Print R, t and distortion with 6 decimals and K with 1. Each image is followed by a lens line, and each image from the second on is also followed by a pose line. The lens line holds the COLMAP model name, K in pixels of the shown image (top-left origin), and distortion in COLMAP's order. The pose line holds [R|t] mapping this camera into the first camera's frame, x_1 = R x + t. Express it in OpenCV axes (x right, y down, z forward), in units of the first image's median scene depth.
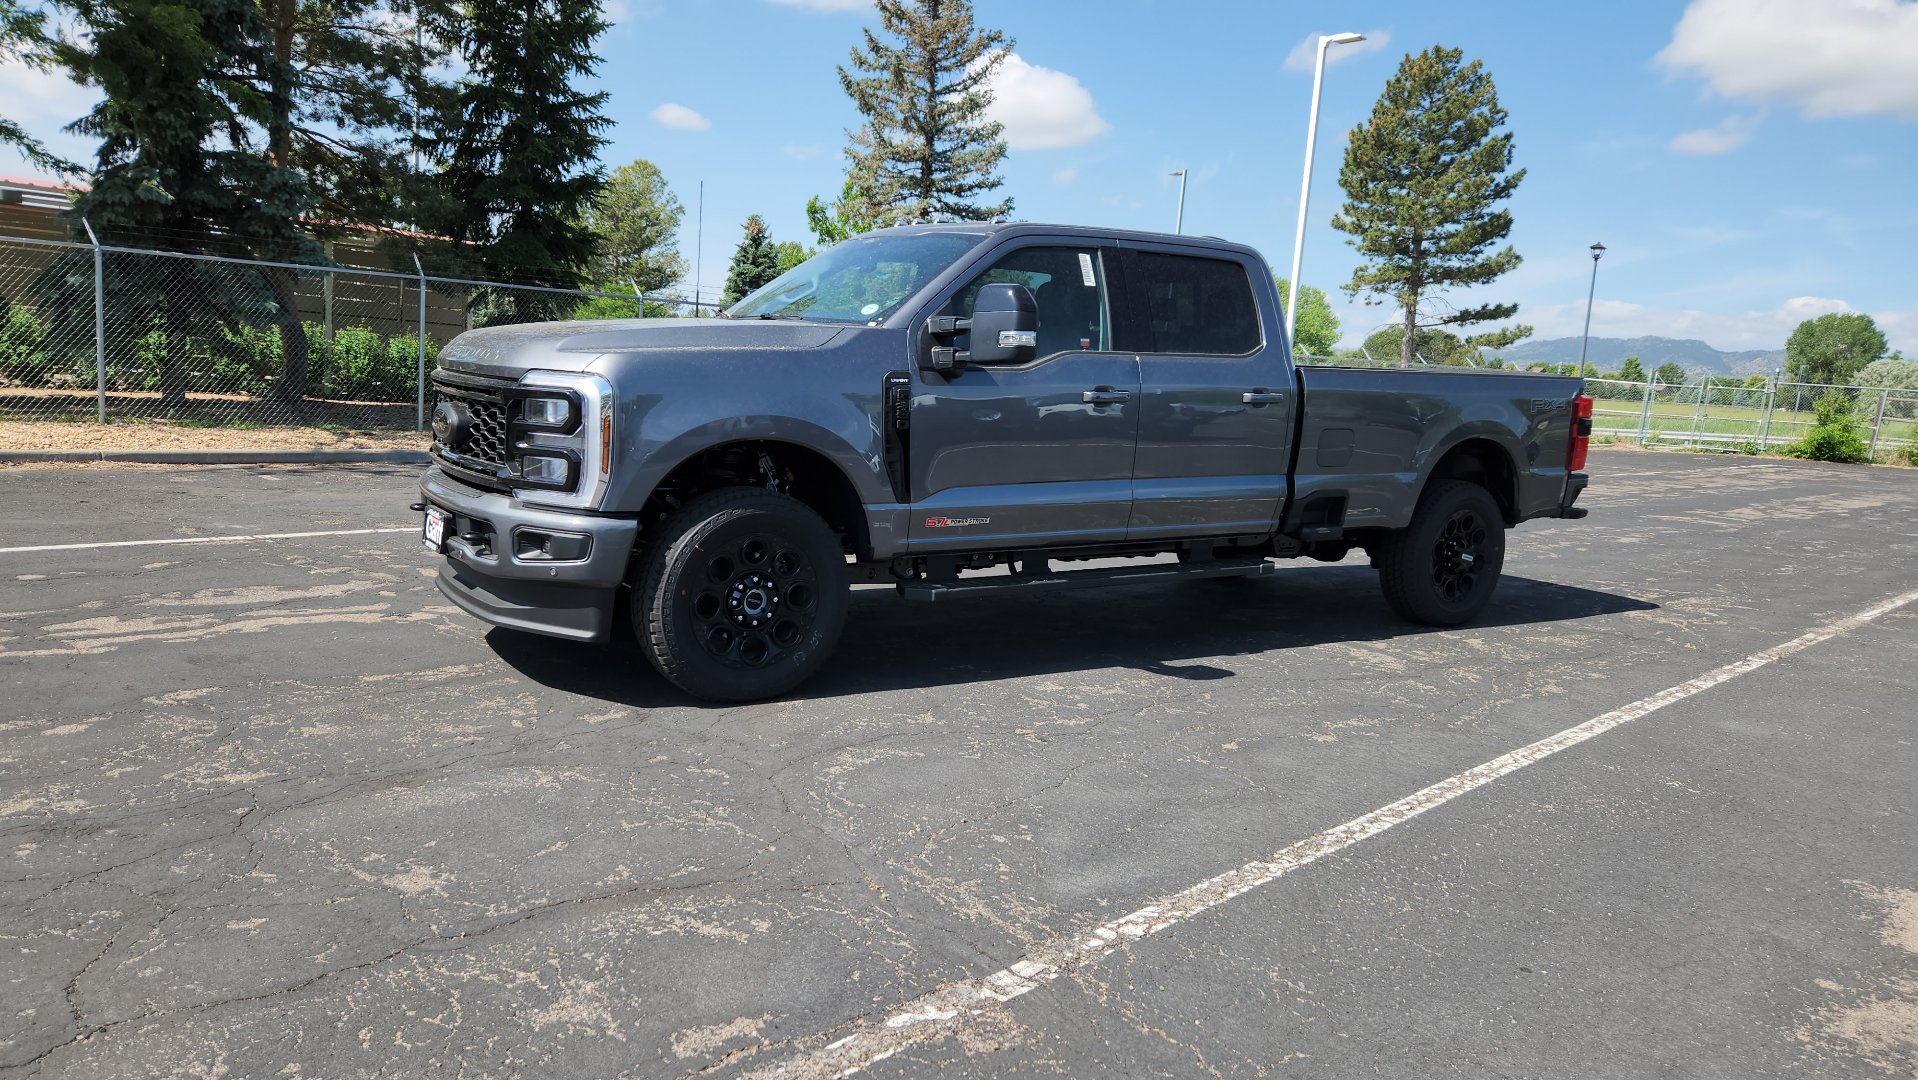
lens RADIAL K [[1284.7, 0, 929.7], [0, 1284.7, 531.9], [0, 0, 1]] dist [0.077067, -0.067412]
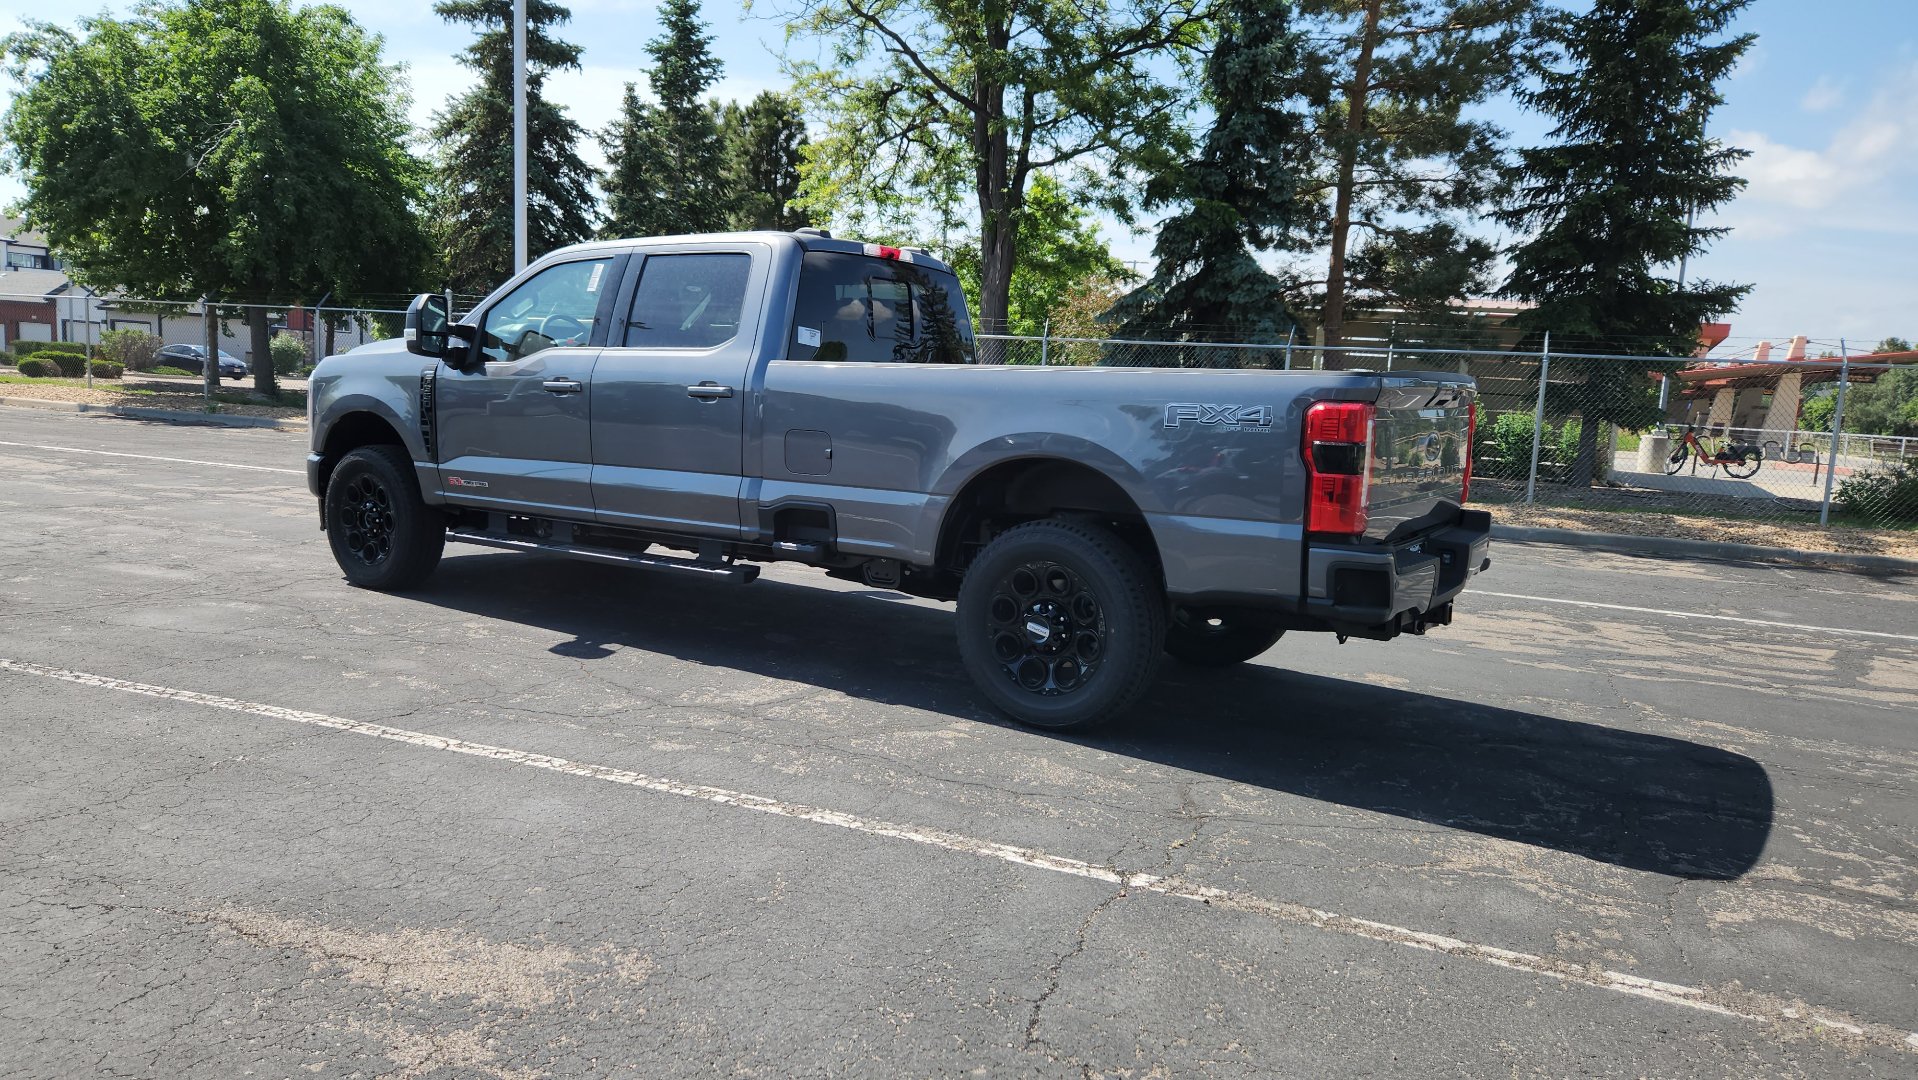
lens RADIAL K [[1272.7, 0, 921.1], [0, 1272.7, 533.2], [0, 0, 1]] dist [0.073128, -0.058250]
pose [[0.397585, 0.075048, -0.914491, 1.302687], [-0.146245, 0.989092, 0.017589, -0.044471], [0.905836, 0.126746, 0.404224, 0.852766]]
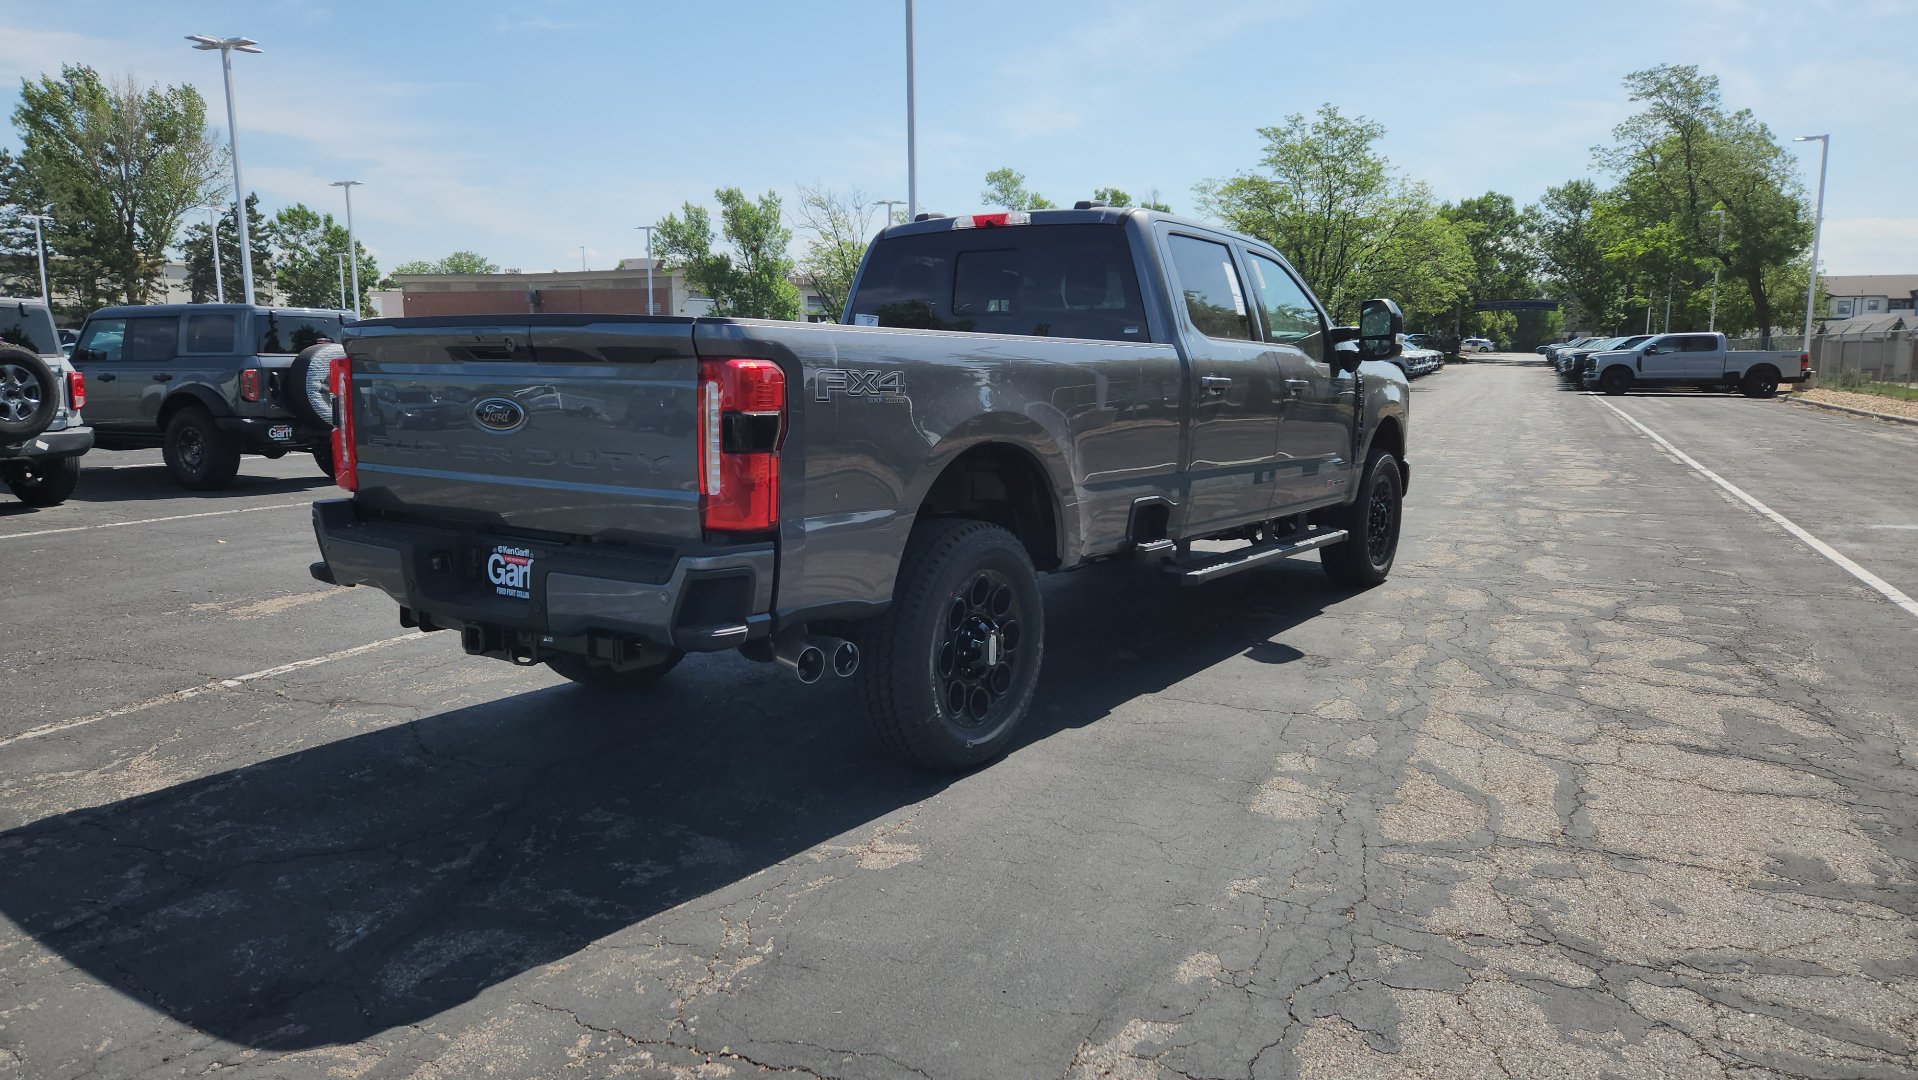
lens RADIAL K [[1284.0, 0, 915.0], [0, 1284.0, 527.8], [0, 0, 1]] dist [0.081405, -0.068493]
pose [[-0.930984, -0.016336, -0.364693, 0.664638], [-0.108832, 0.965991, 0.234556, -0.264350], [0.348459, 0.258058, -0.901101, 2.228230]]
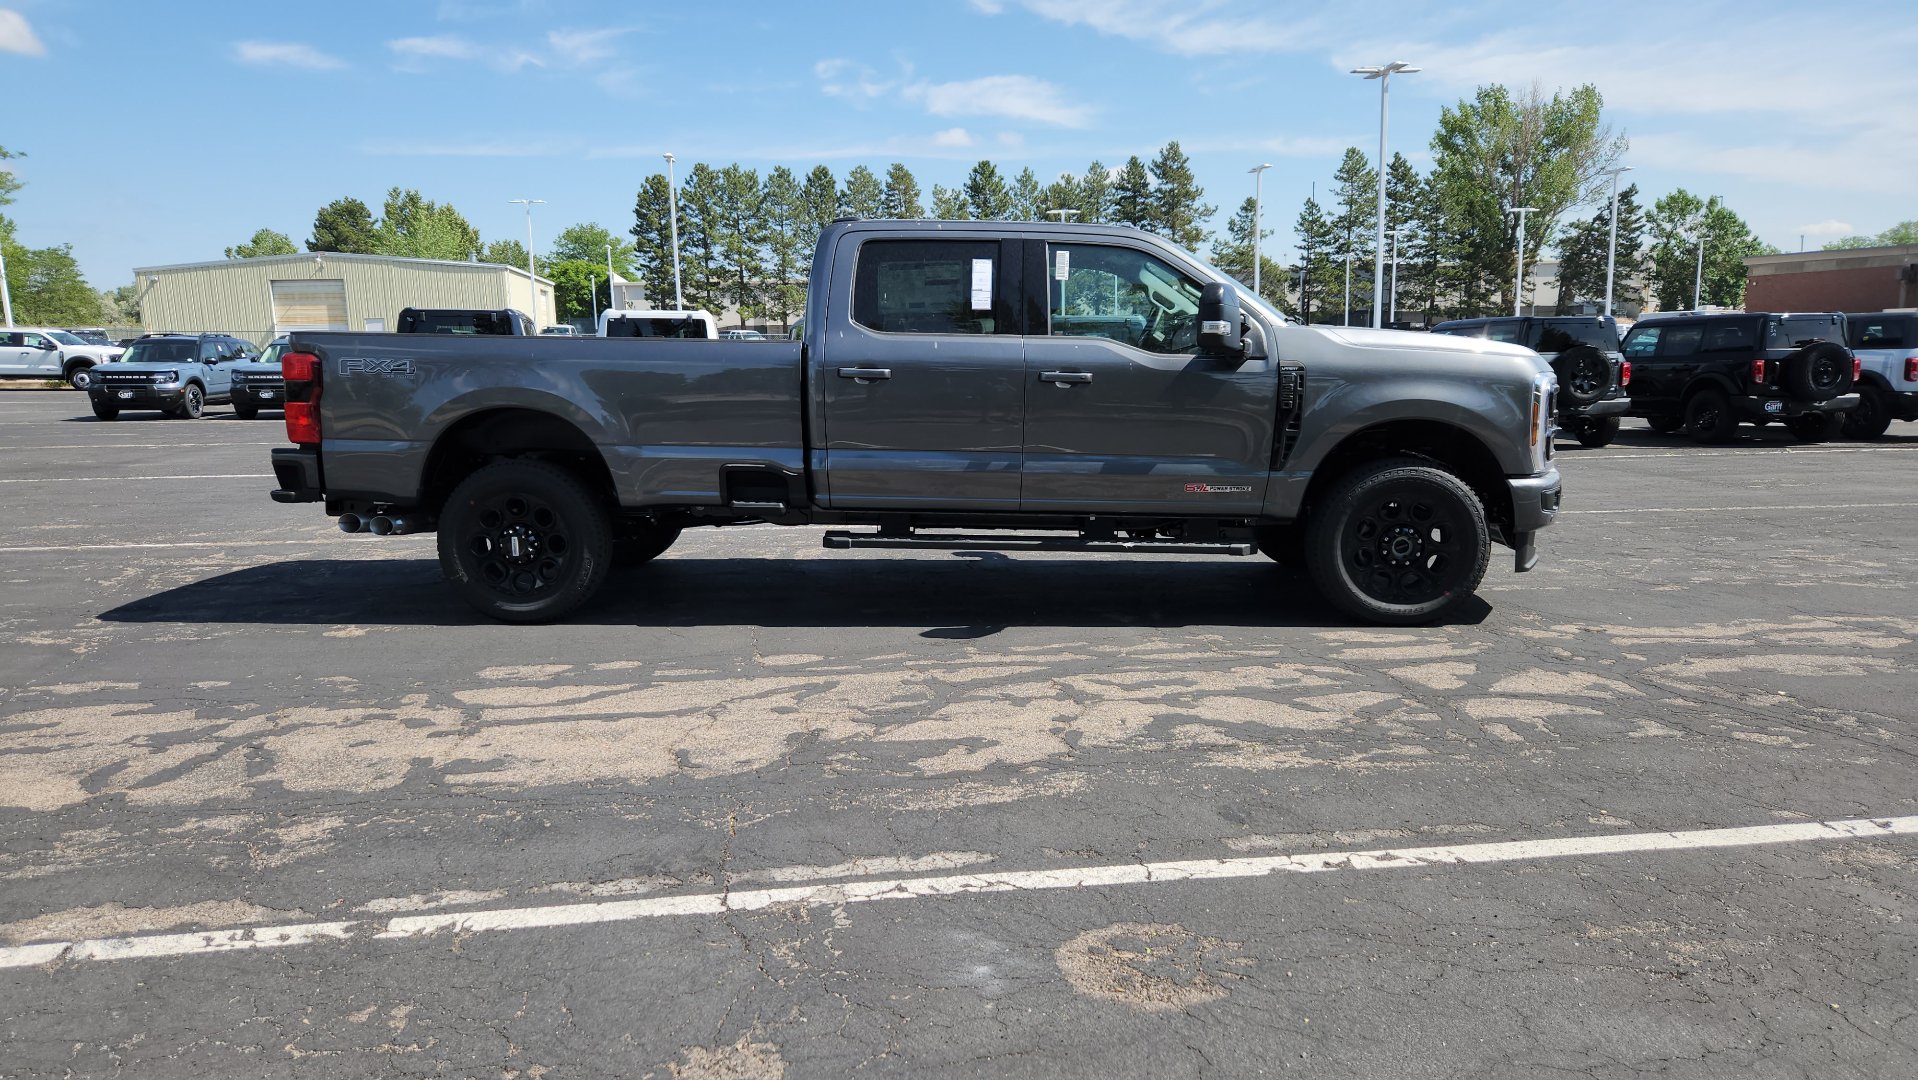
lens RADIAL K [[1282.7, 0, 932.2], [0, 1282.7, 555.1], [0, 0, 1]] dist [0.077488, -0.067435]
pose [[-0.811632, -0.146435, 0.565518, -0.605614], [0.035758, 0.953803, 0.298298, -0.343987], [-0.583074, 0.262330, -0.768901, 2.248603]]
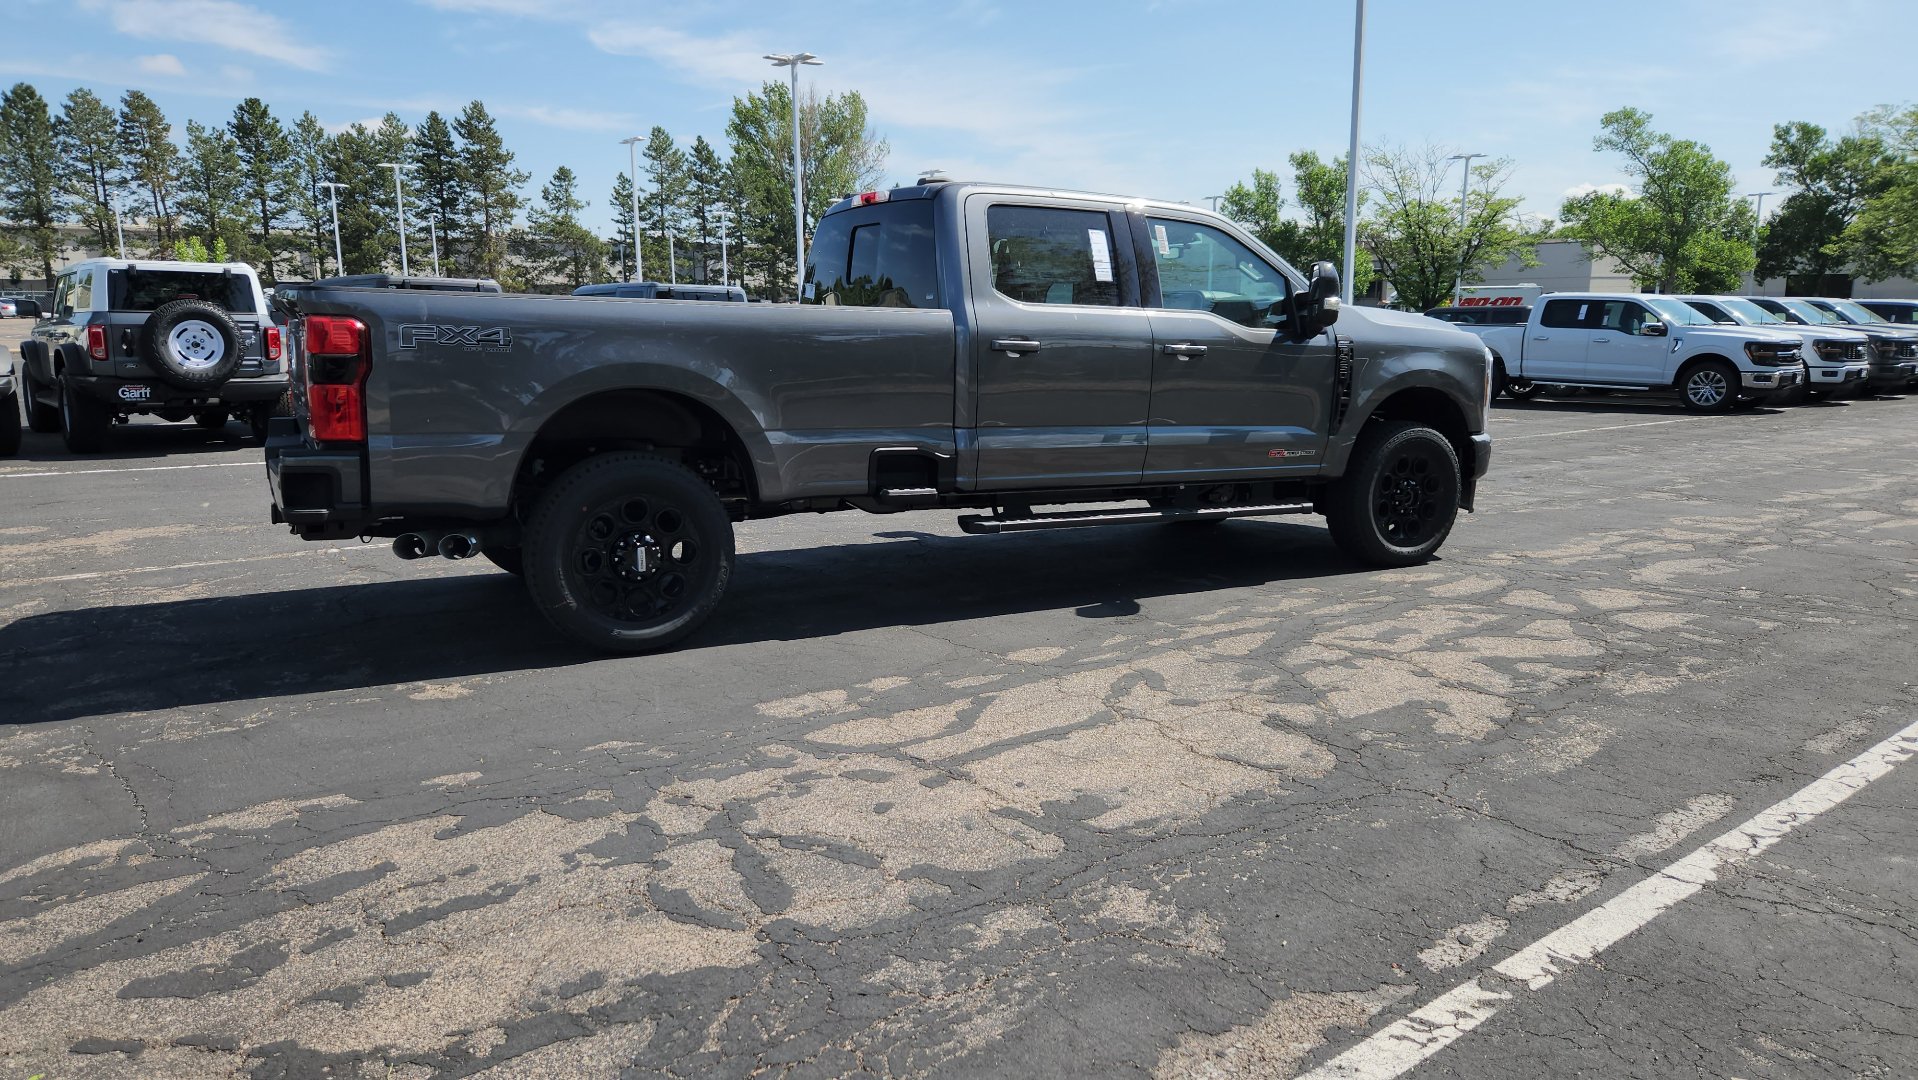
lens RADIAL K [[1284.7, 0, 929.7], [0, 1284.7, 531.9], [0, 0, 1]] dist [0.077067, -0.067412]
pose [[-0.993805, -0.080590, 0.076532, 0.070176], [-0.054511, 0.953552, 0.296256, -0.327207], [-0.096852, 0.290249, -0.952037, 2.438383]]
